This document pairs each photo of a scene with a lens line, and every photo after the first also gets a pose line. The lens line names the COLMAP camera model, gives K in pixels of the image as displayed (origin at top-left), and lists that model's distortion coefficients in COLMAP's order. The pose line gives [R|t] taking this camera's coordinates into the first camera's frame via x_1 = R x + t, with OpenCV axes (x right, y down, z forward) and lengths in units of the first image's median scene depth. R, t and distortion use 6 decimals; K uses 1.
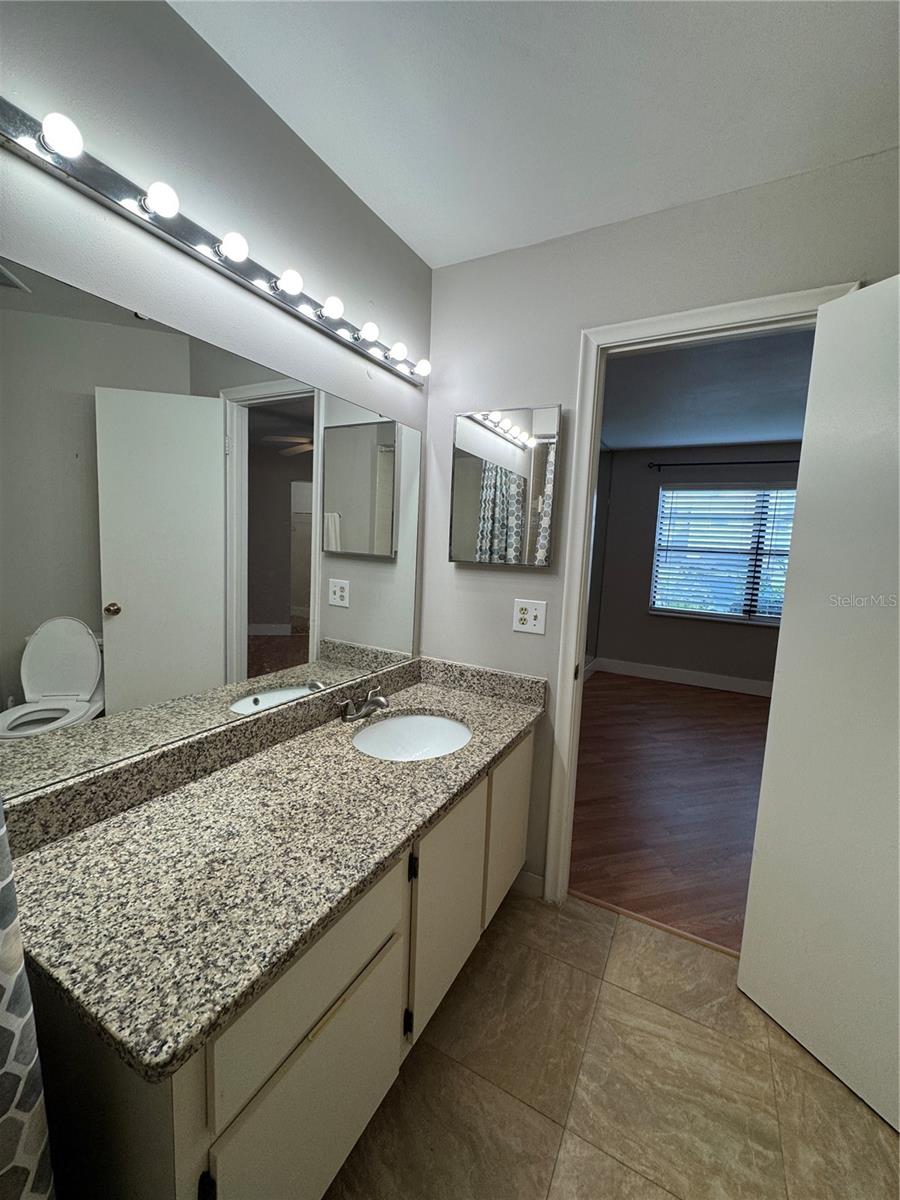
lens RADIAL K [[479.6, 0, 447.7], [0, 479.6, 594.7], [0, 0, 1]] dist [-0.000265, -0.000011]
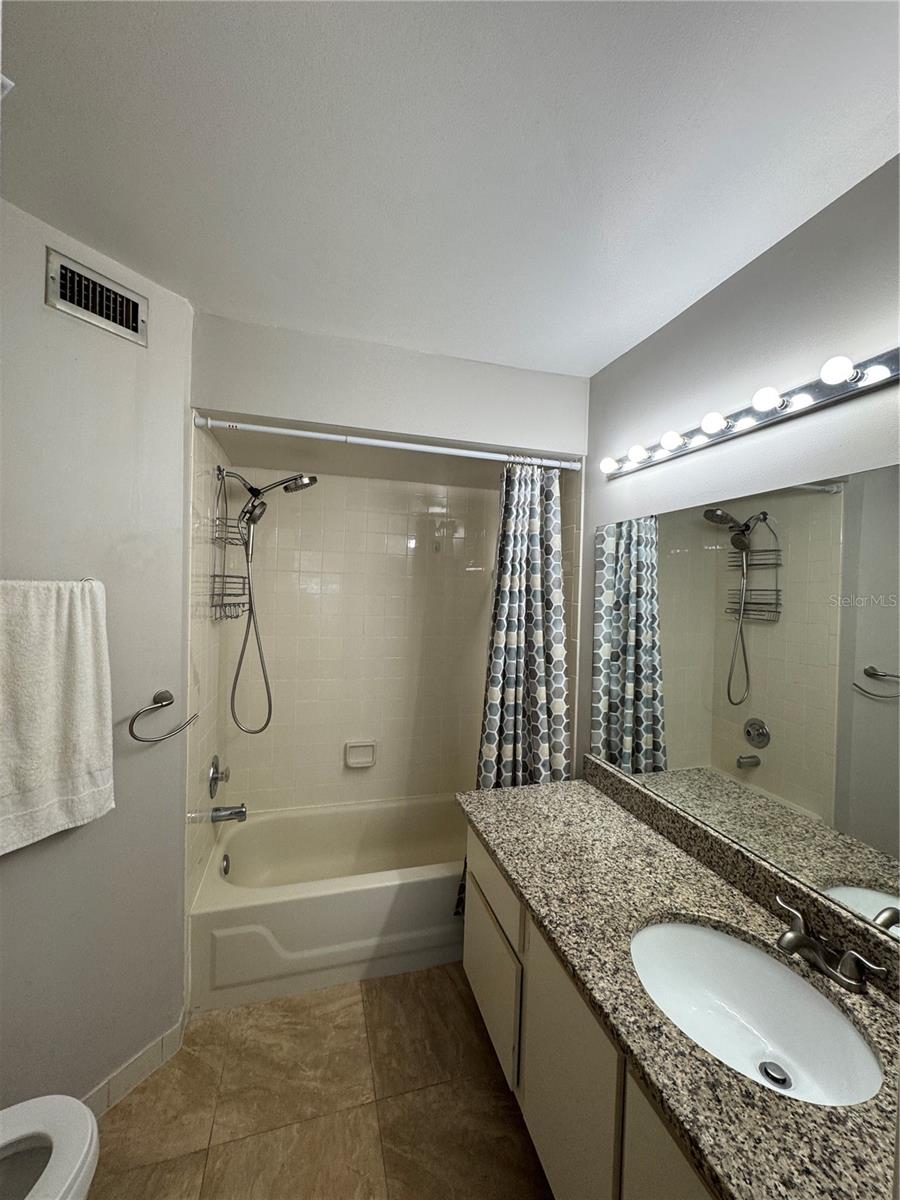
lens RADIAL K [[479.6, 0, 445.4], [0, 479.6, 600.1], [0, 0, 1]] dist [-0.000265, -0.000011]
pose [[-0.711732, -0.045887, -0.700951, 0.828089], [-0.130641, 0.989102, 0.067899, -0.252270], [0.690196, 0.139899, -0.709970, 1.414763]]
